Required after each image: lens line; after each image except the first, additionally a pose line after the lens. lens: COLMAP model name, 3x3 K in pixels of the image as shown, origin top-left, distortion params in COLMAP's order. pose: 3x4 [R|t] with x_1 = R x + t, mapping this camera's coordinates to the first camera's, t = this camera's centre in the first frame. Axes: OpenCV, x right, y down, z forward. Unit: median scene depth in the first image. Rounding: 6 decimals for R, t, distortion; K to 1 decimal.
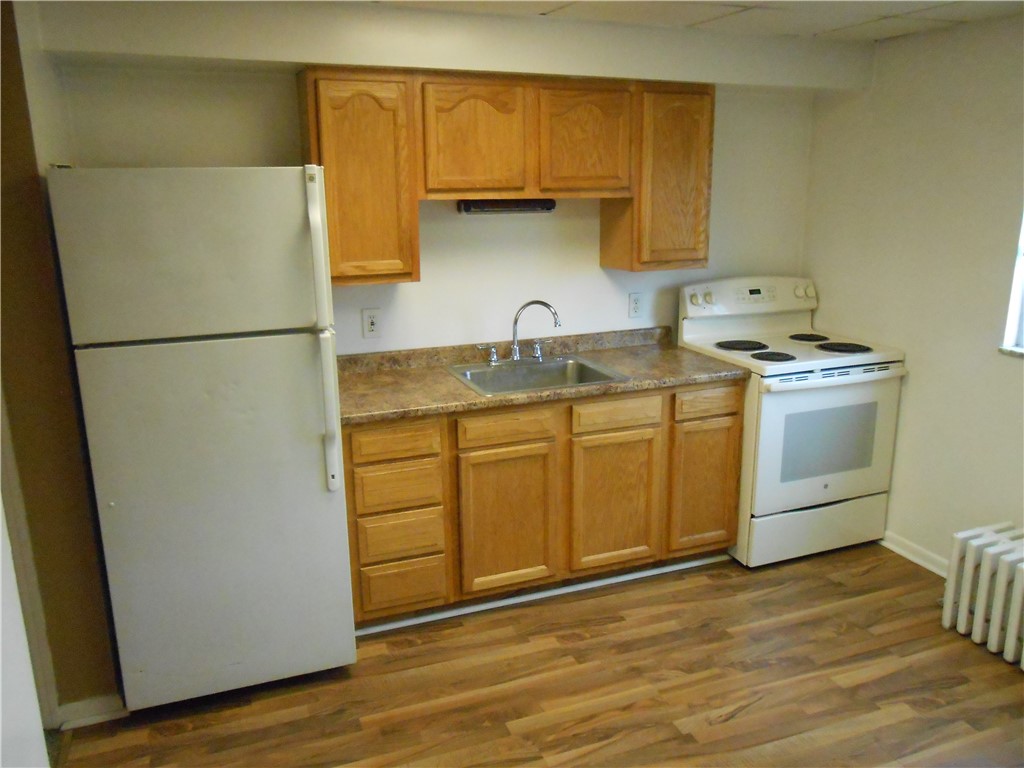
lens RADIAL K [[815.7, 0, 515.5], [0, 815.7, 382.8], [0, 0, 1]] dist [-0.024634, 0.053156]
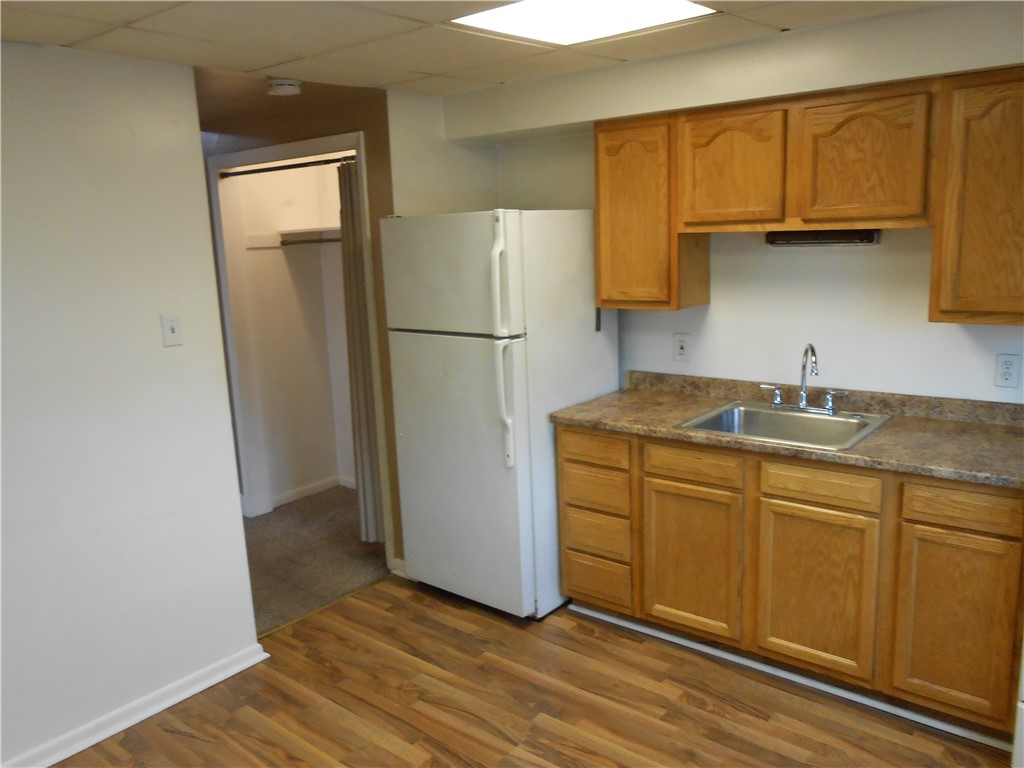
lens RADIAL K [[815.7, 0, 515.5], [0, 815.7, 382.8], [0, 0, 1]] dist [-0.024634, 0.053156]
pose [[0.484009, 0.153603, -0.861476, 0.689810], [-0.174486, 0.981645, 0.076996, -0.076857], [0.857490, 0.113049, 0.501927, 0.305449]]
